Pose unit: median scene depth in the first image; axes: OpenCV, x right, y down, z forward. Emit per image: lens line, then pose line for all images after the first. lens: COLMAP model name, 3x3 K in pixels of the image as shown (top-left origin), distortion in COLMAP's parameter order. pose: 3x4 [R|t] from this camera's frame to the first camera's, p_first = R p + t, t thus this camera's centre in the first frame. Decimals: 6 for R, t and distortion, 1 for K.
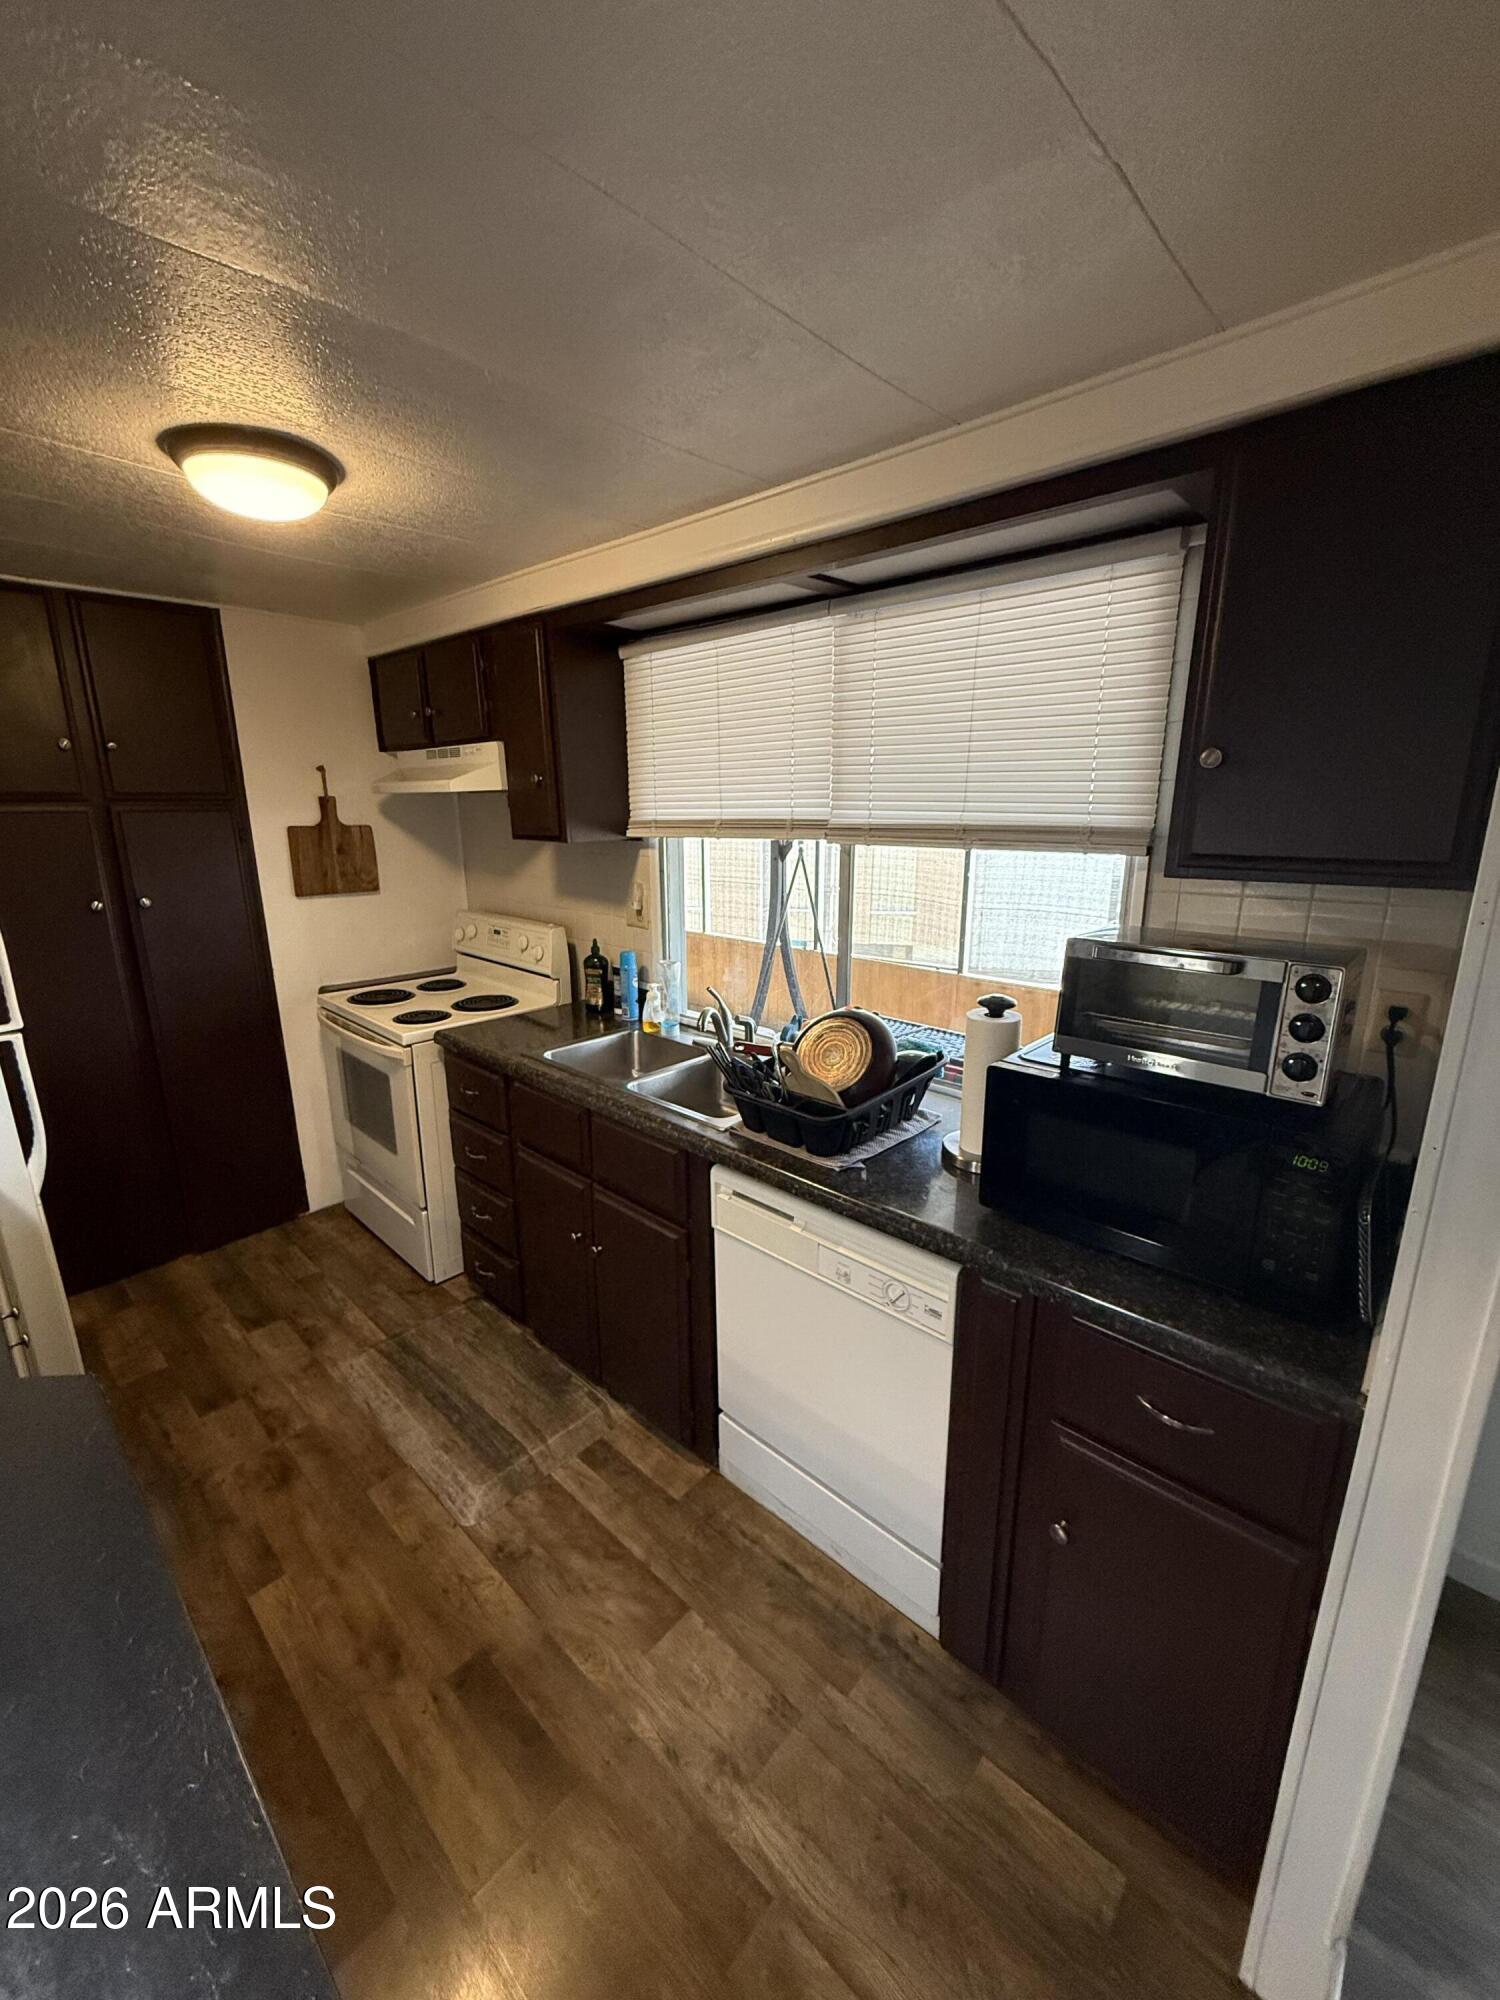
lens RADIAL K [[797.7, 0, 753.1], [0, 797.7, 996.9], [0, 0, 1]] dist [0.001663, -0.000119]
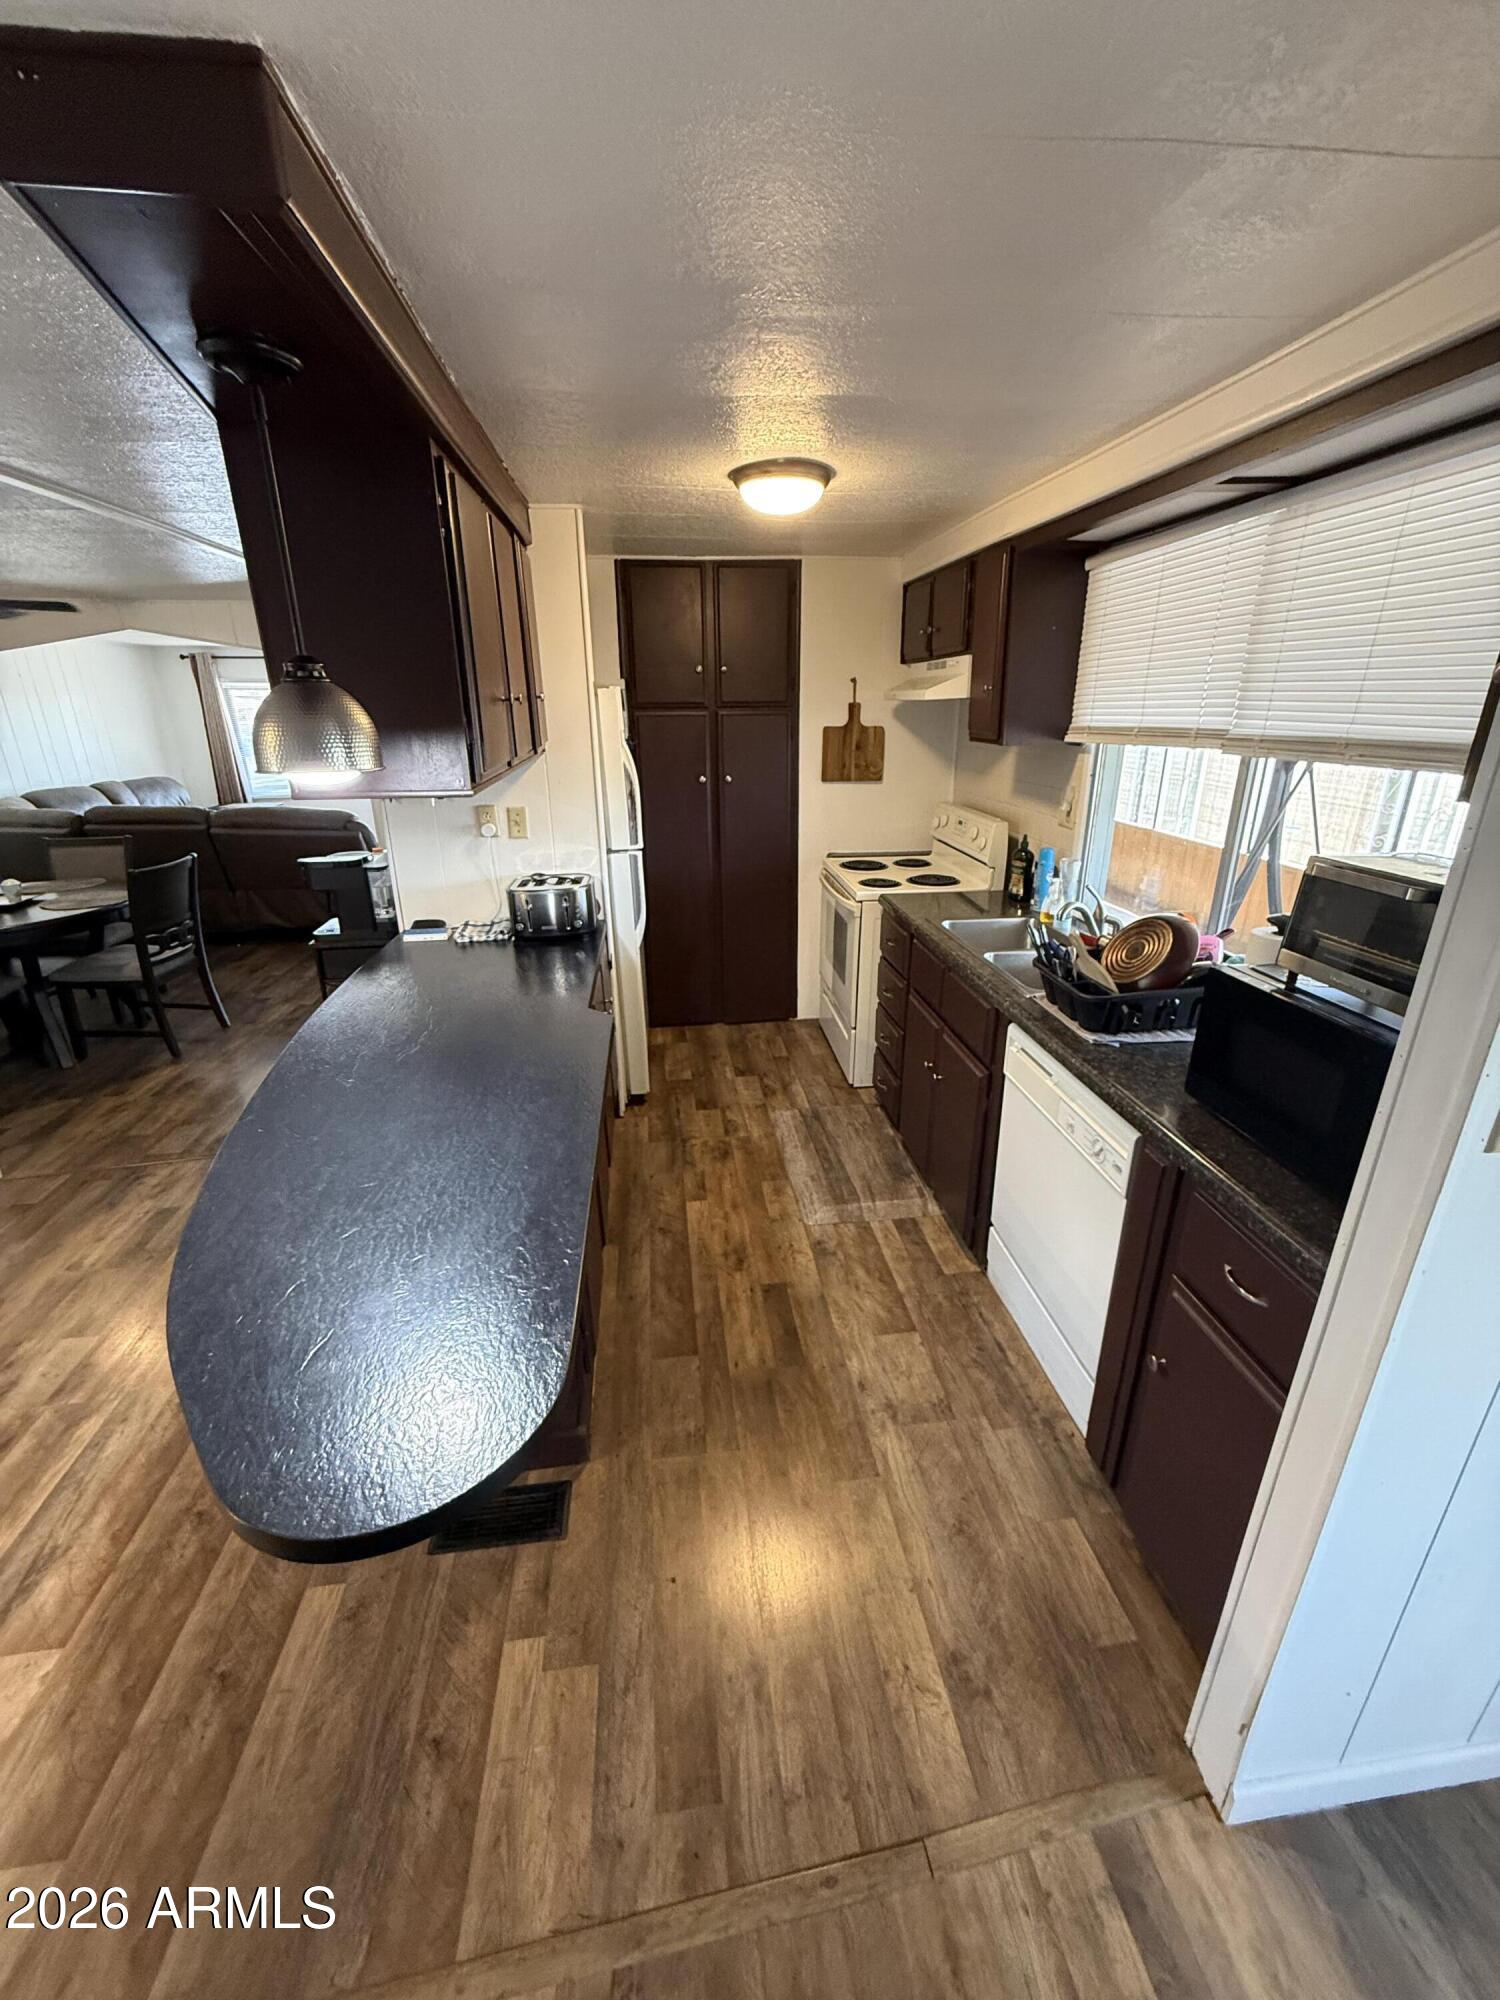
lens RADIAL K [[797.7, 0, 753.1], [0, 797.7, 996.9], [0, 0, 1]] dist [0.001663, -0.000119]
pose [[0.761913, 0.221637, -0.608577, 0.301268], [-0.148586, 0.974380, 0.168836, 0.021188], [0.630405, -0.038213, 0.775325, -0.147936]]
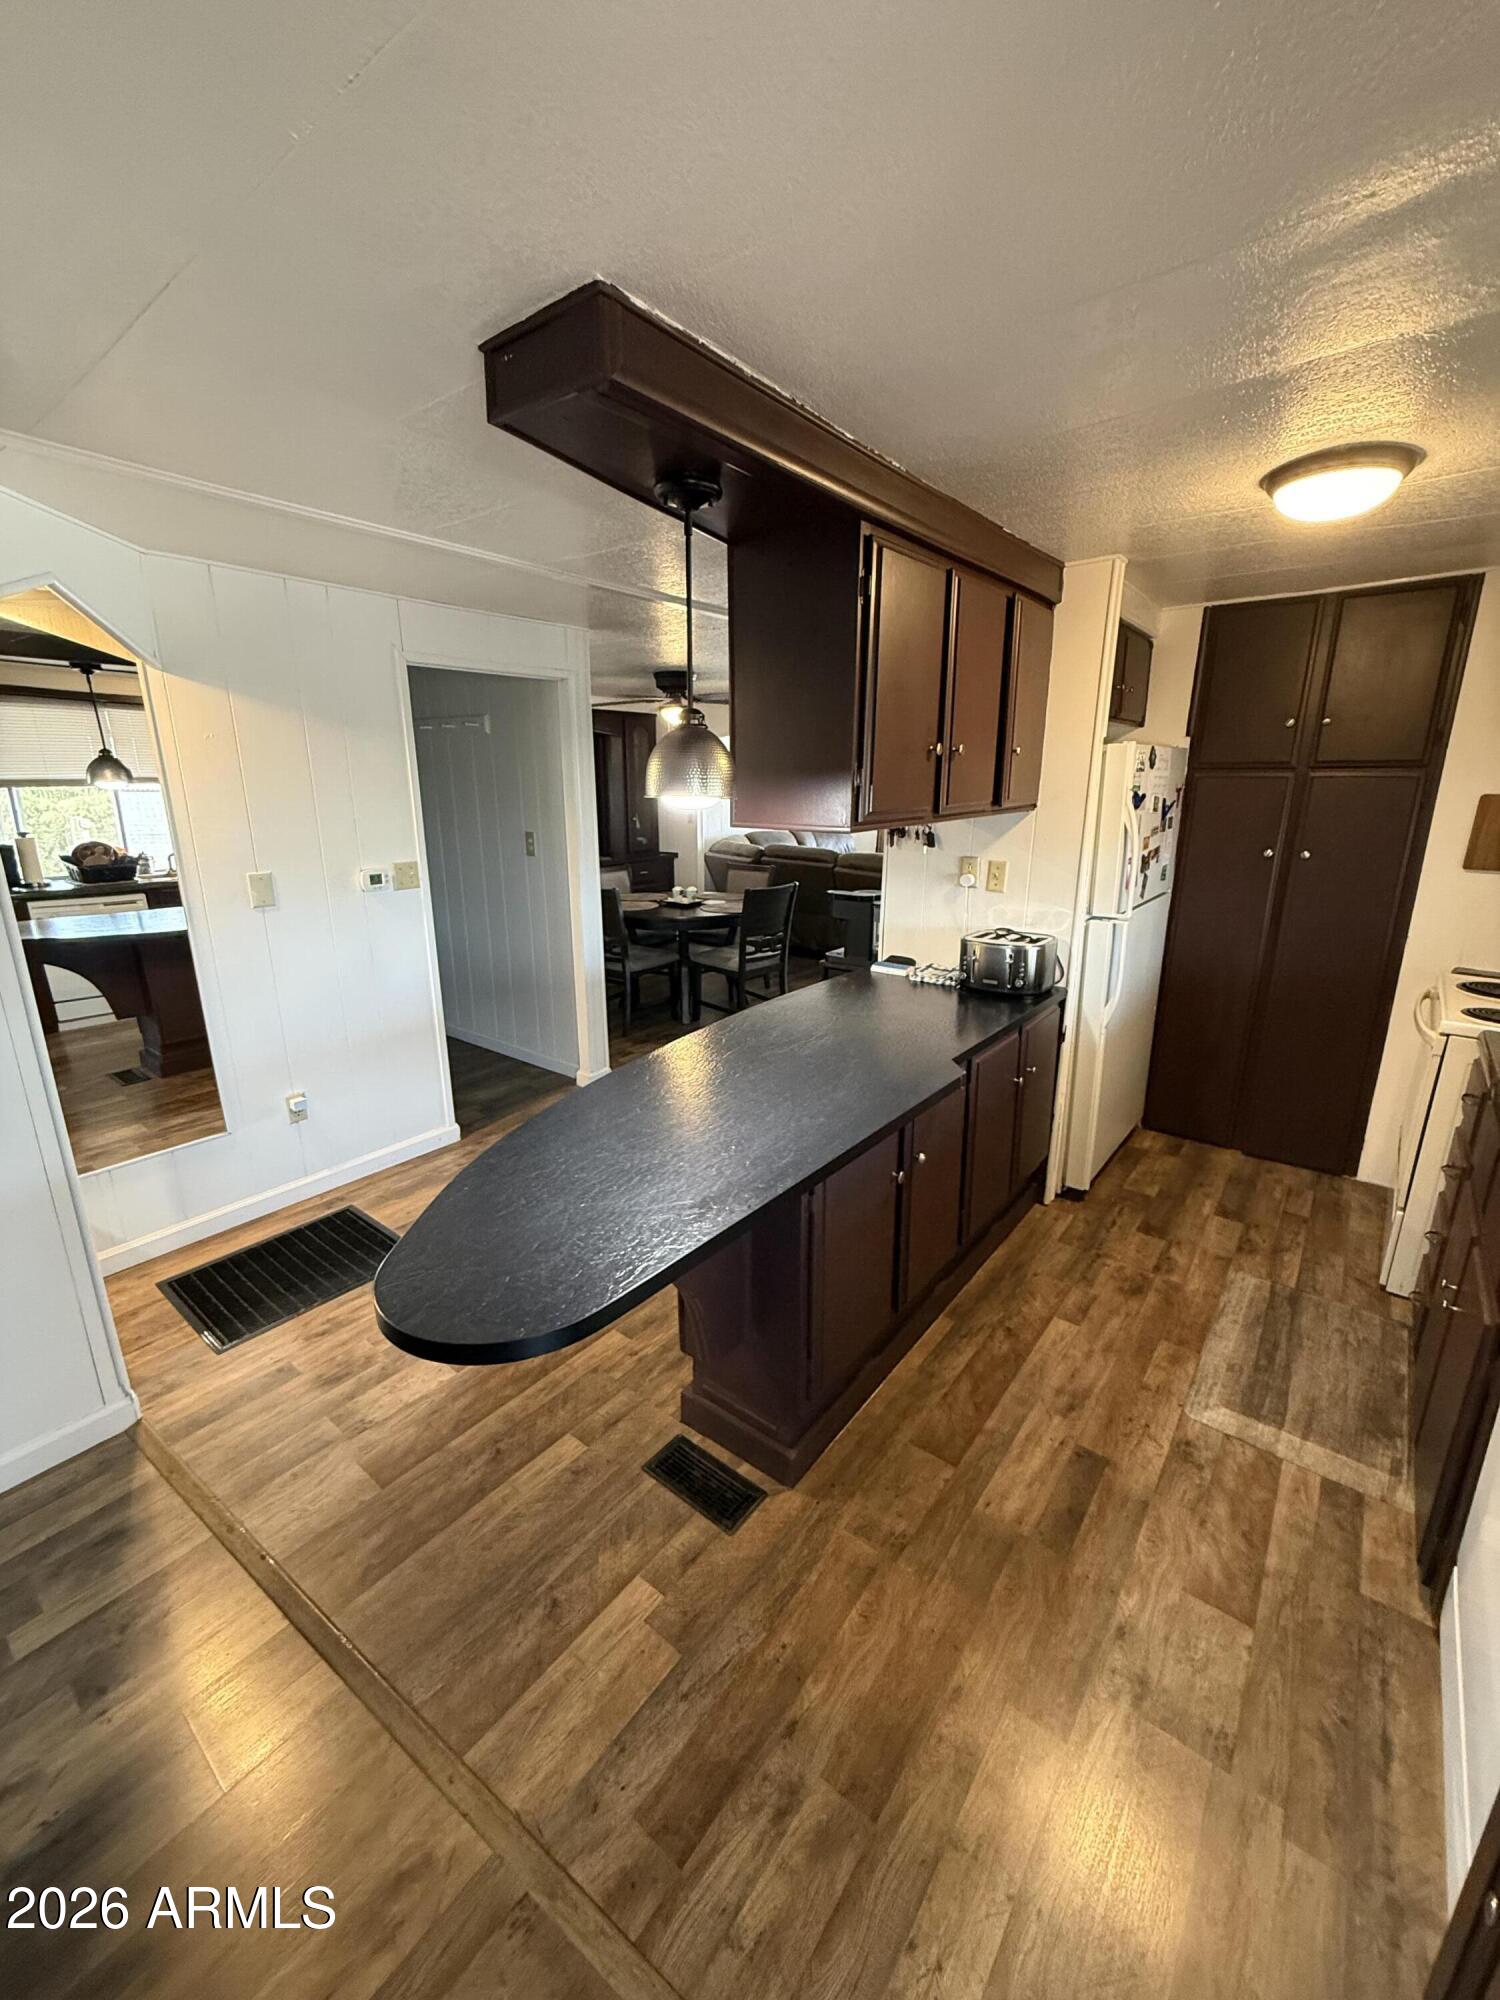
lens RADIAL K [[797.7, 0, 753.1], [0, 797.7, 996.9], [0, 0, 1]] dist [0.001663, -0.000119]
pose [[0.077452, 0.266530, -0.960709, 0.429213], [-0.238393, 0.940603, 0.241733, -0.013811], [0.968075, 0.210304, 0.136391, 0.108243]]
